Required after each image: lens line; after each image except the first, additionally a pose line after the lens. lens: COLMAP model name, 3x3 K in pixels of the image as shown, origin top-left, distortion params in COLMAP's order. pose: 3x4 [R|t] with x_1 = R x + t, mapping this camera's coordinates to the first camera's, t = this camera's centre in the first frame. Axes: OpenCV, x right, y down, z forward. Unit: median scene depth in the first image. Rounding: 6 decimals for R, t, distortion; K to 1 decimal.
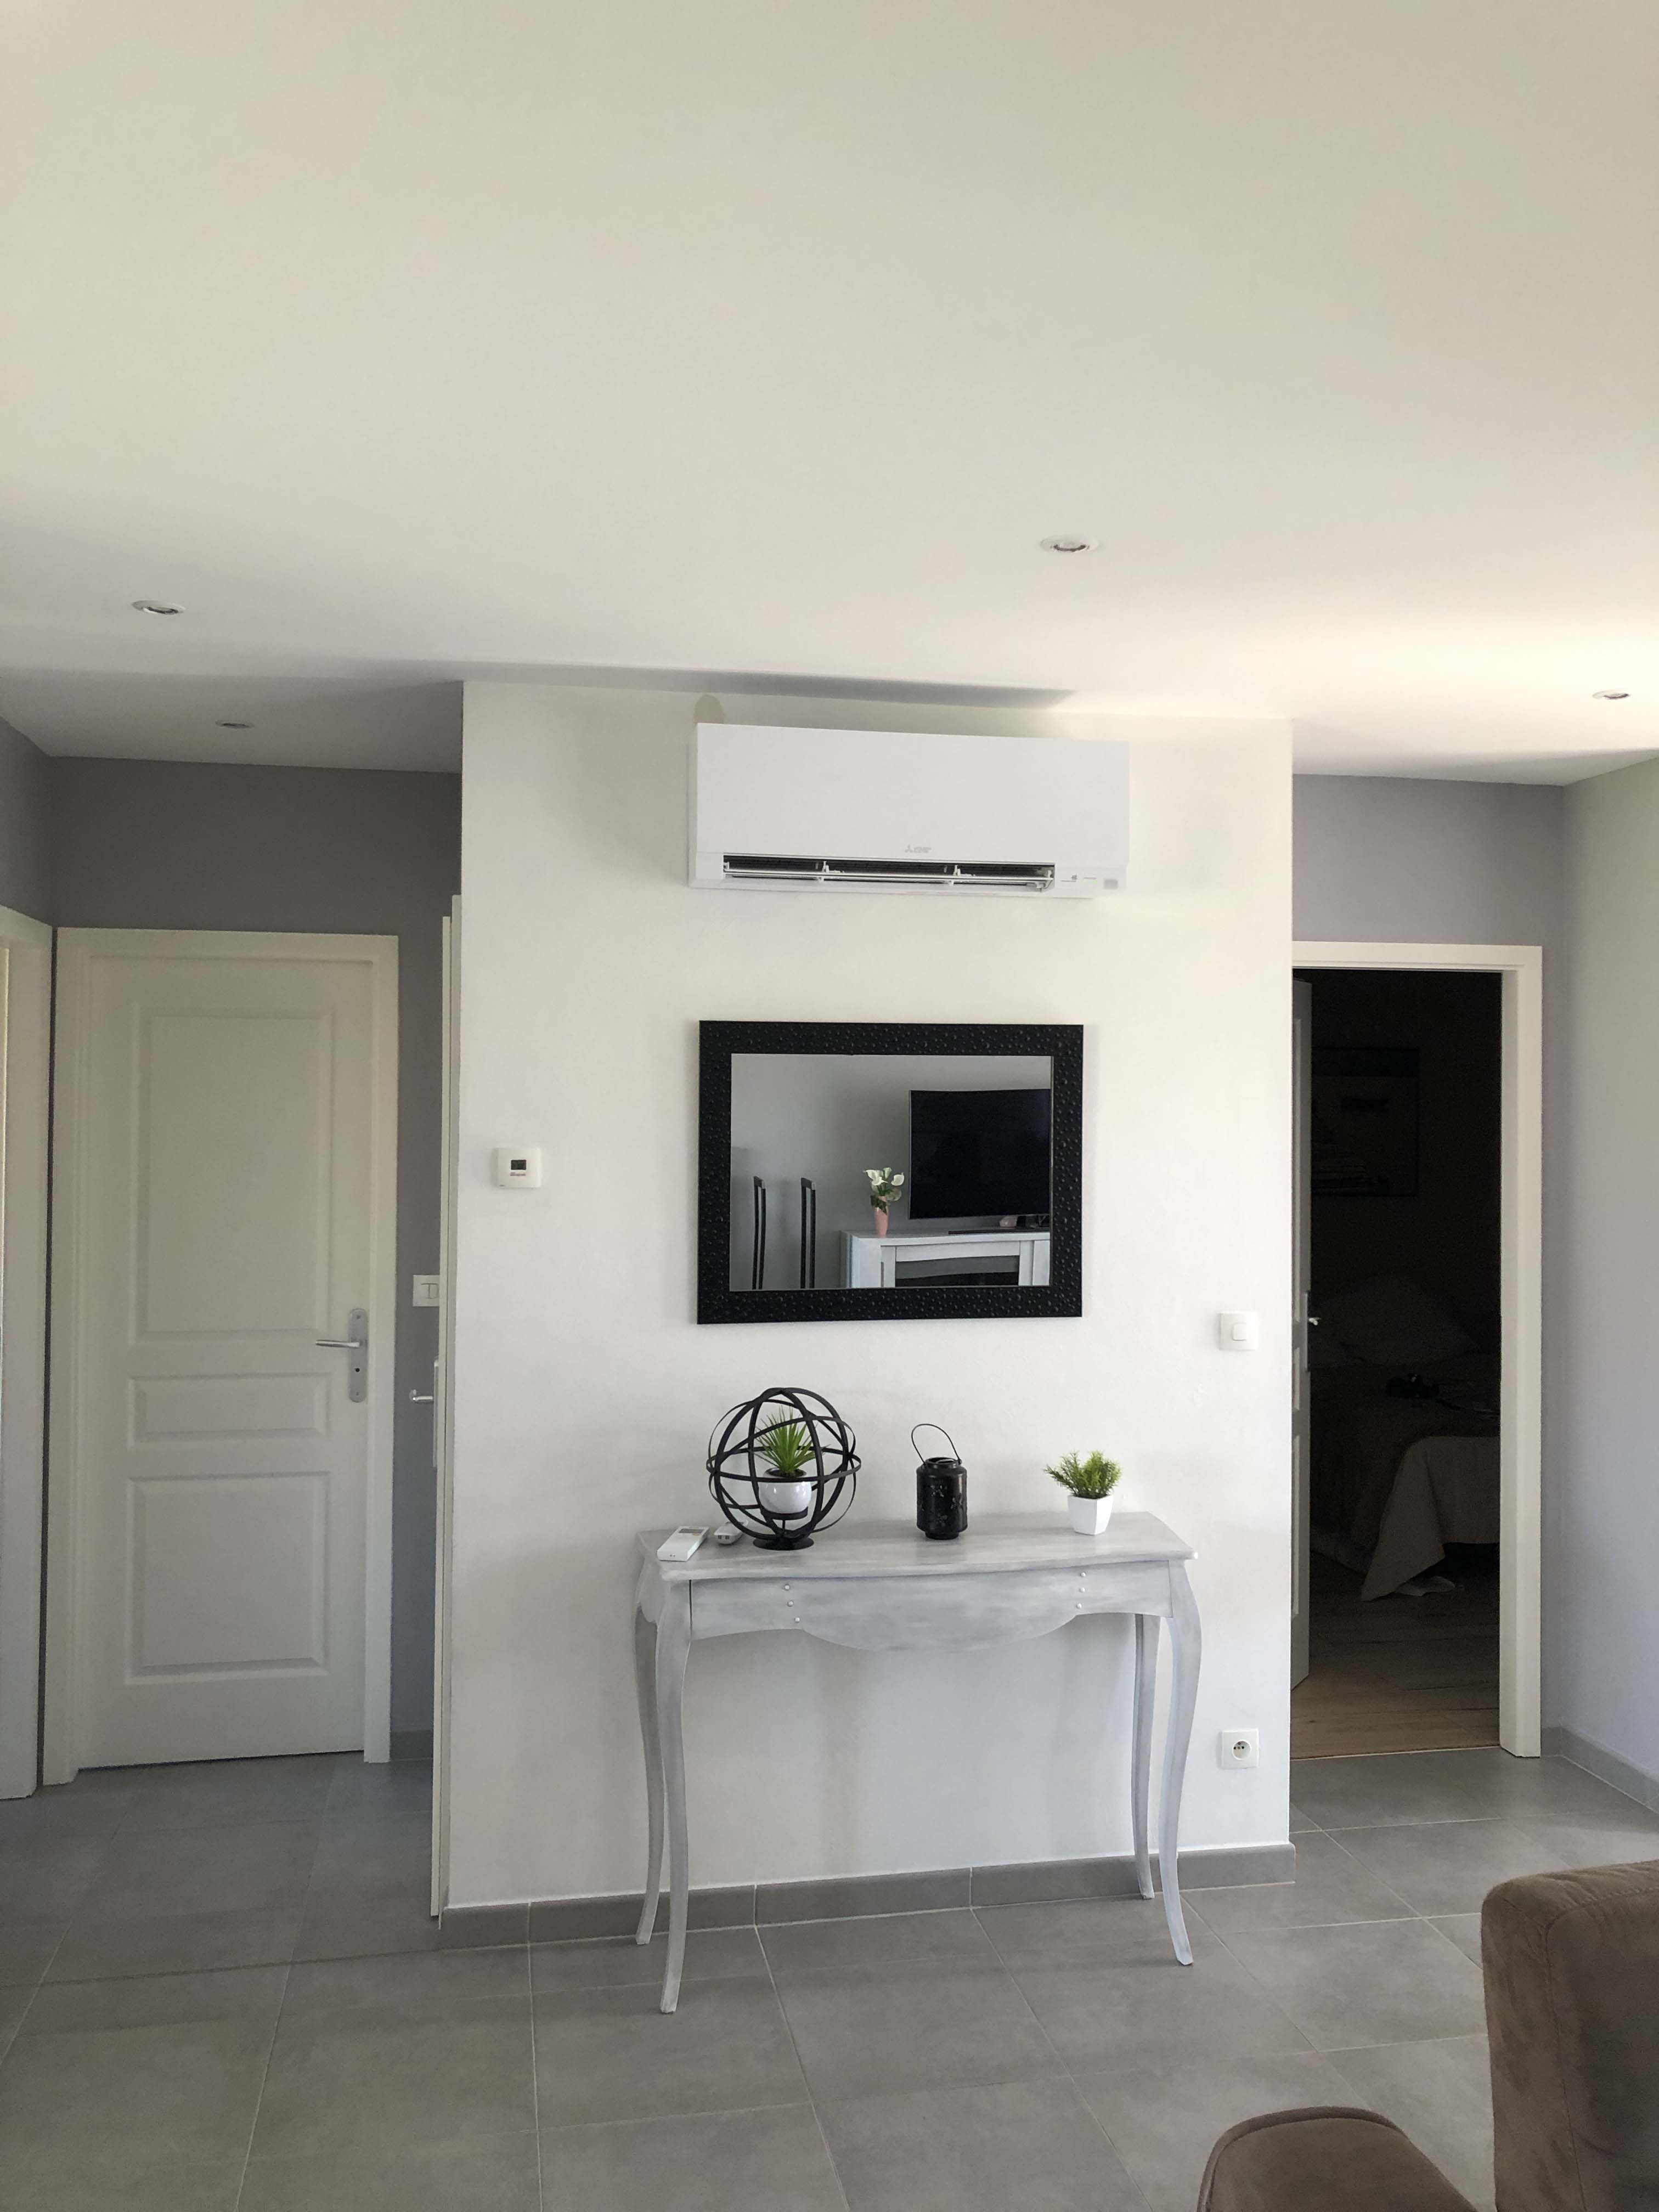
lens RADIAL K [[1779.8, 0, 822.9], [0, 1779.8, 1084.8], [0, 0, 1]] dist [0.070561, -0.177257]
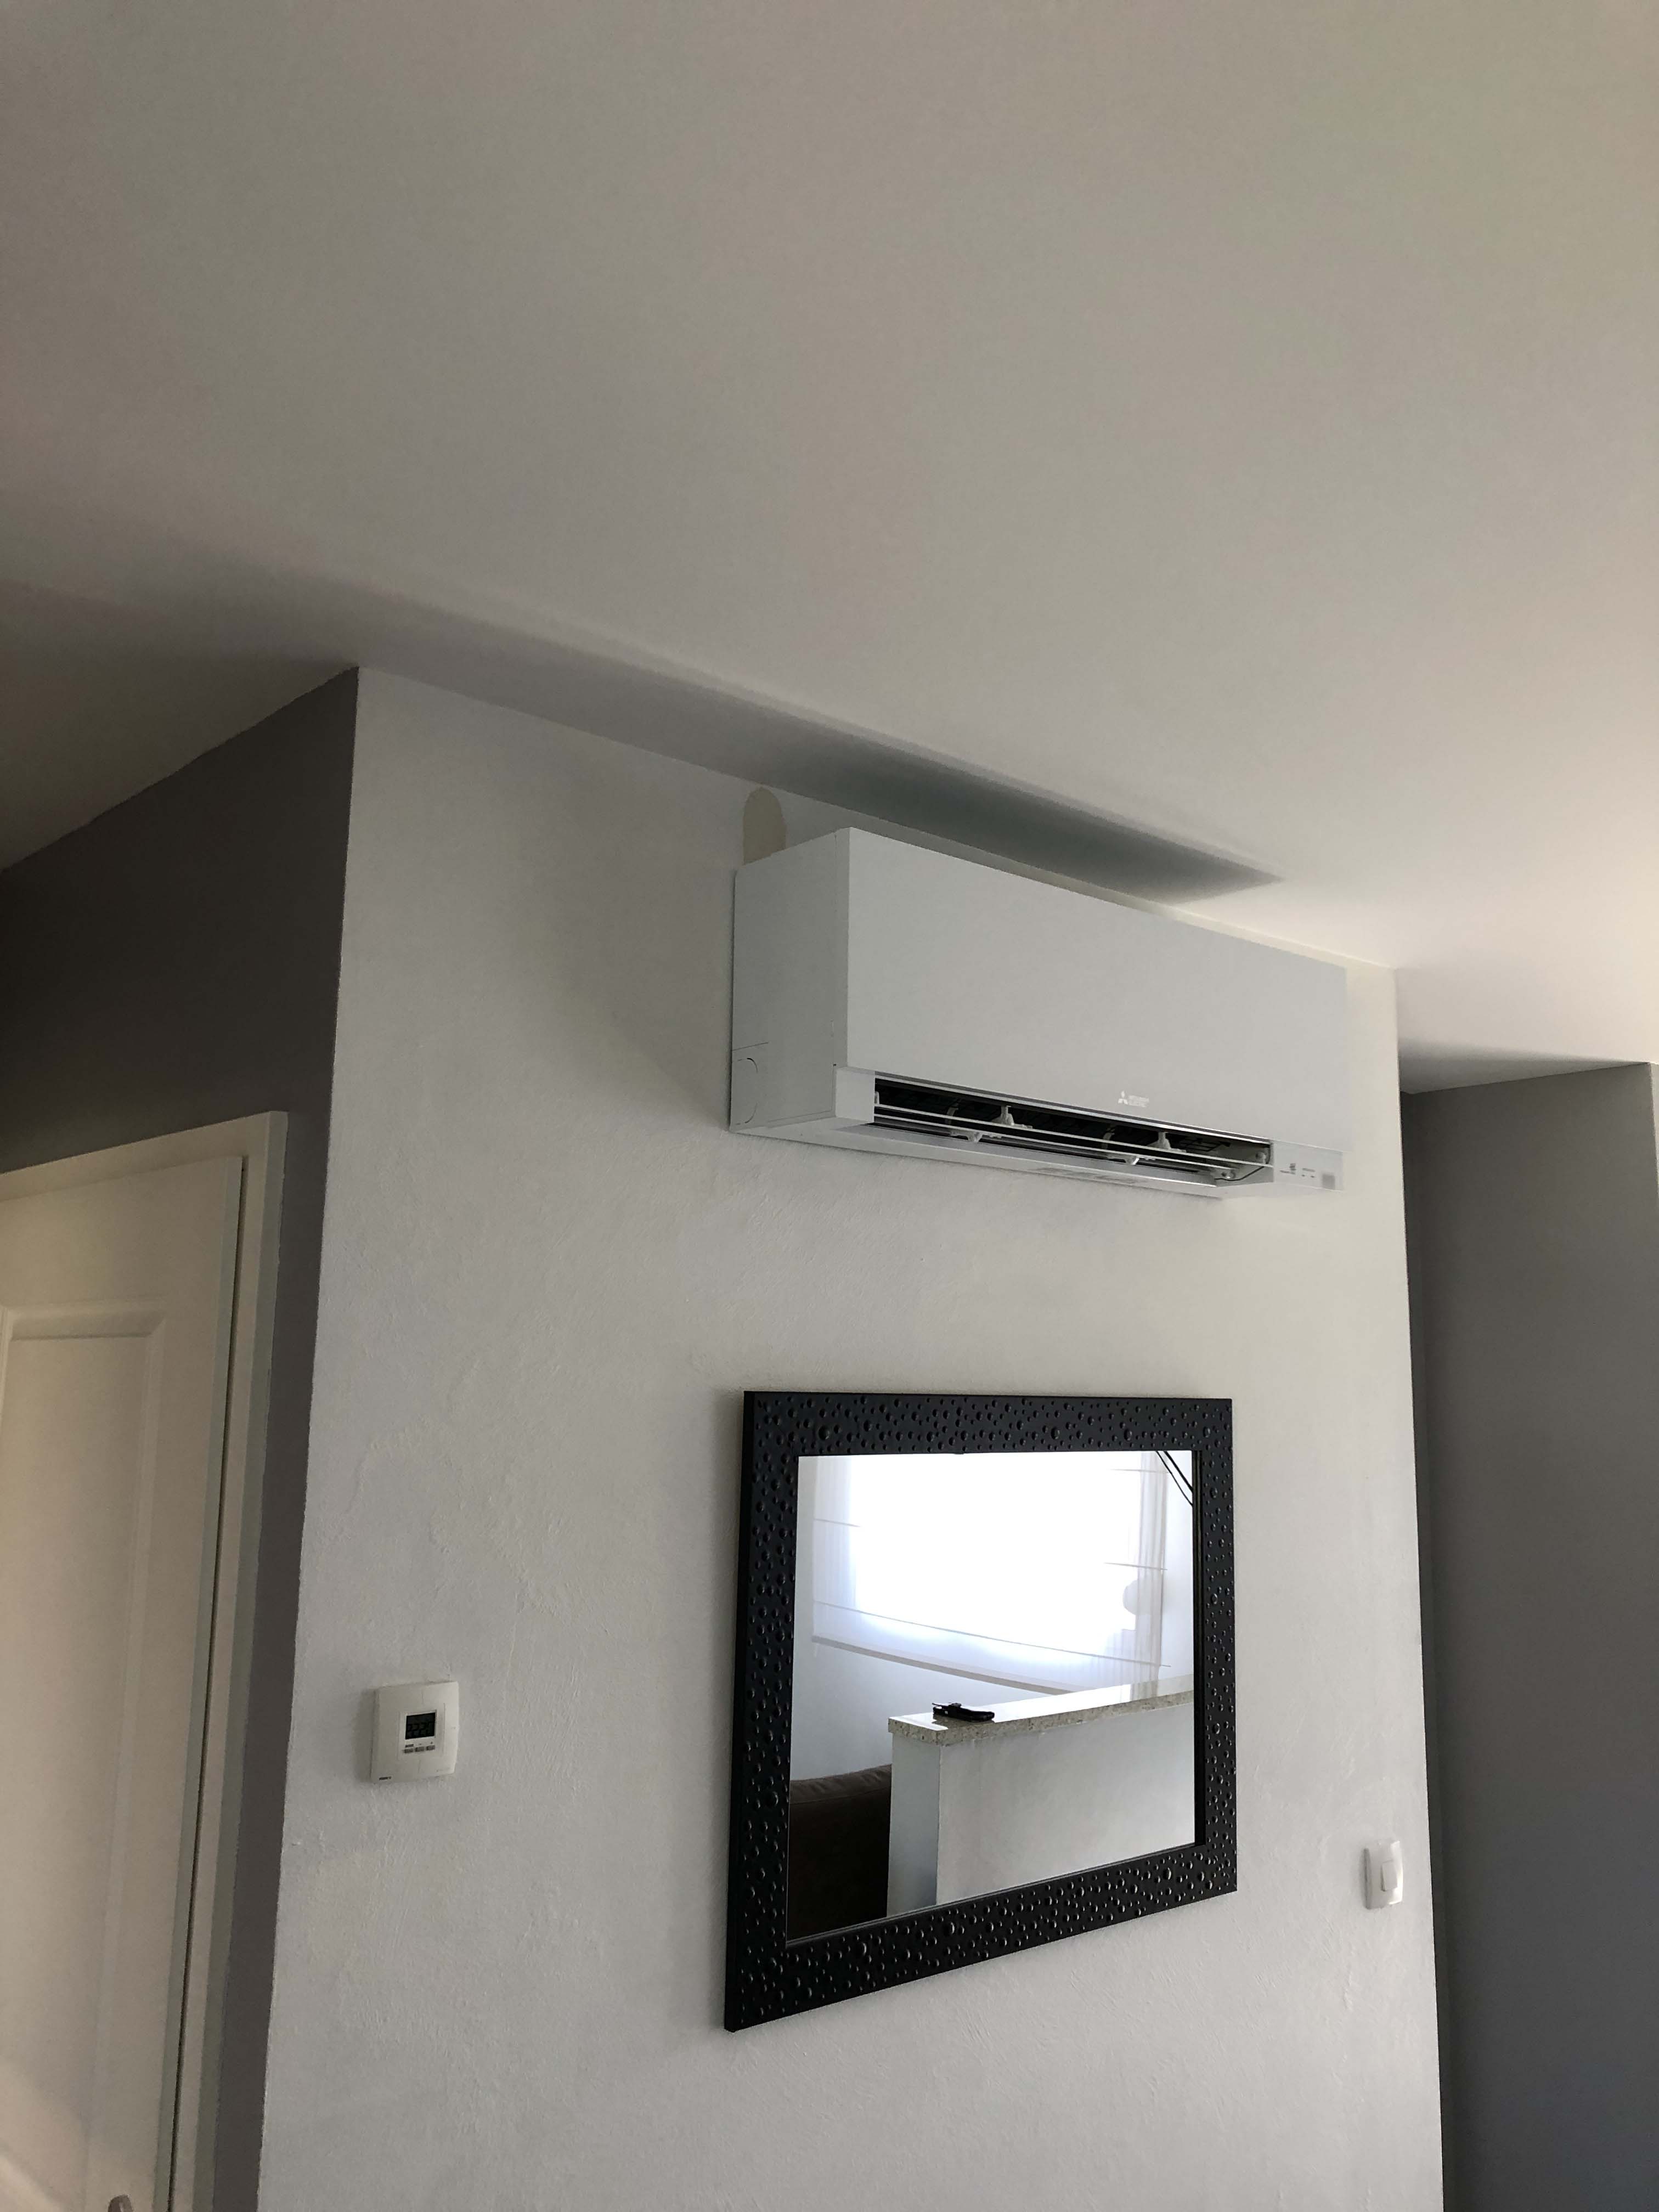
lens RADIAL K [[1779.8, 0, 822.9], [0, 1779.8, 1084.8], [0, 0, 1]] dist [0.070561, -0.177257]
pose [[0.864262, 0.092448, 0.494474, -0.305651], [-0.011740, 0.986407, -0.163901, -0.038511], [-0.502905, 0.135849, 0.853599, 0.525859]]
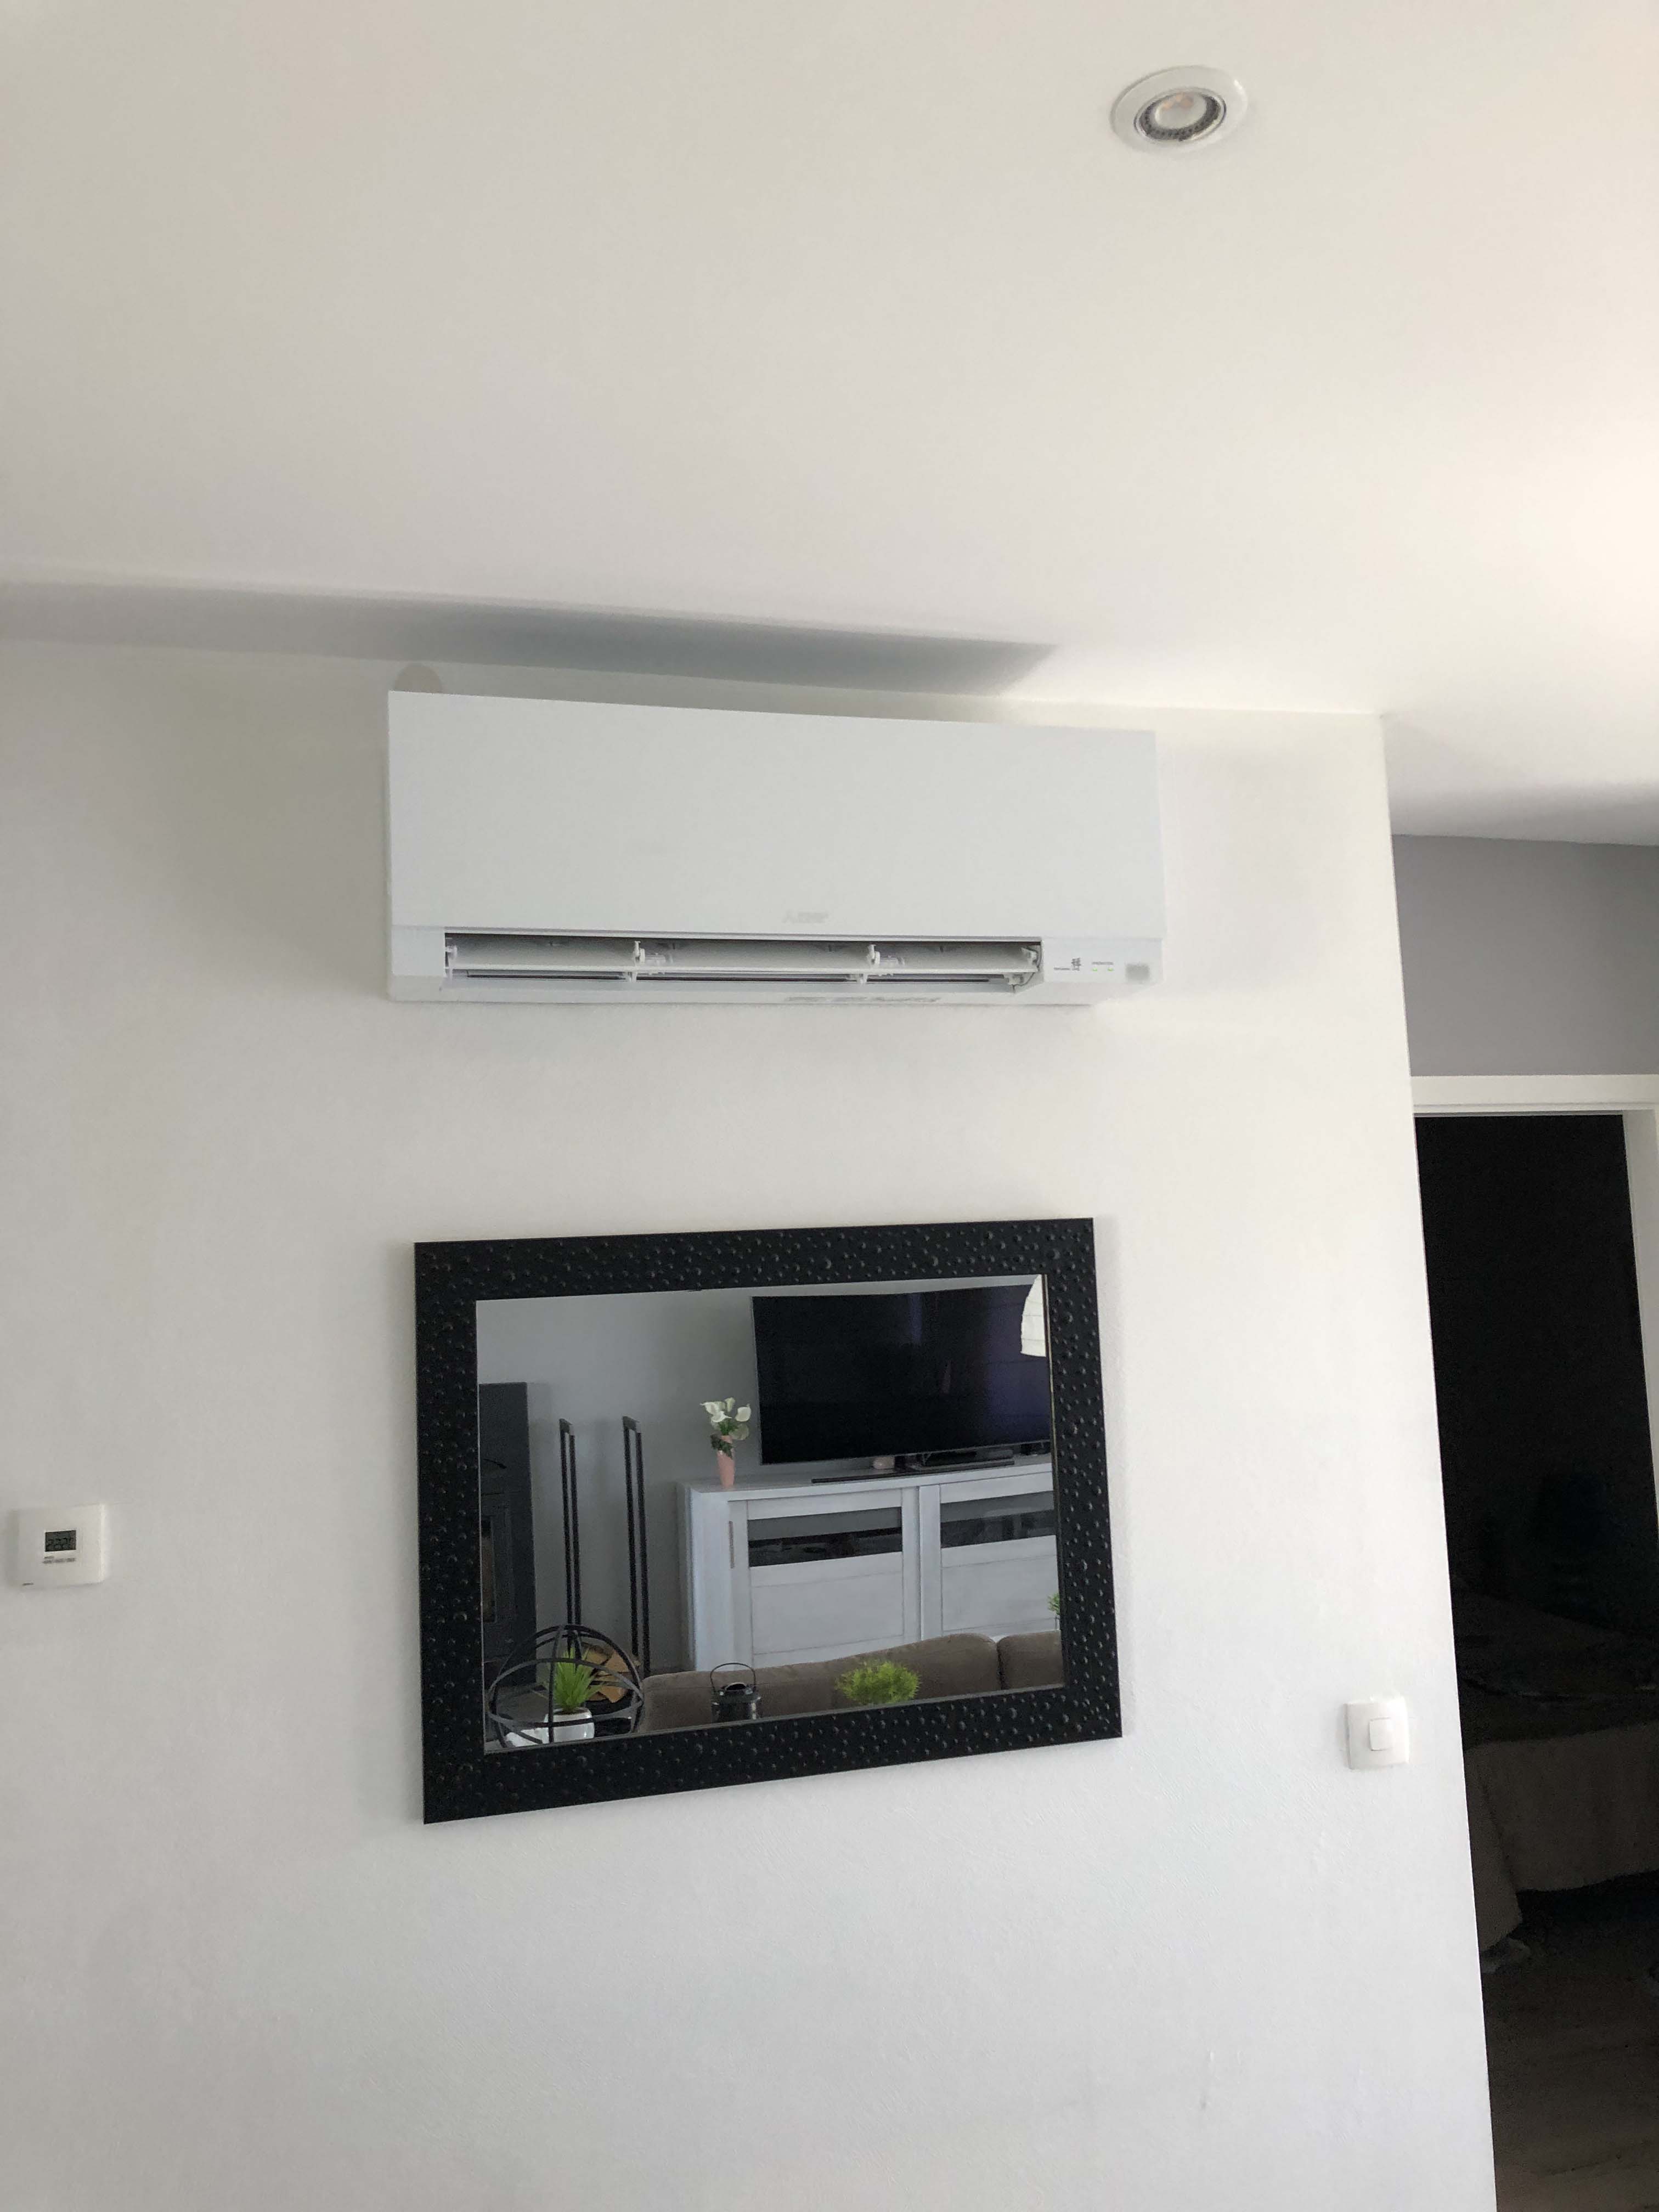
lens RADIAL K [[1779.8, 0, 822.9], [0, 1779.8, 1084.8], [0, 0, 1]] dist [0.070561, -0.177257]
pose [[0.993993, -0.036088, 0.103322, -0.000242], [0.046762, 0.993600, -0.102825, -0.021579], [-0.098949, 0.107039, 0.989319, 0.432894]]
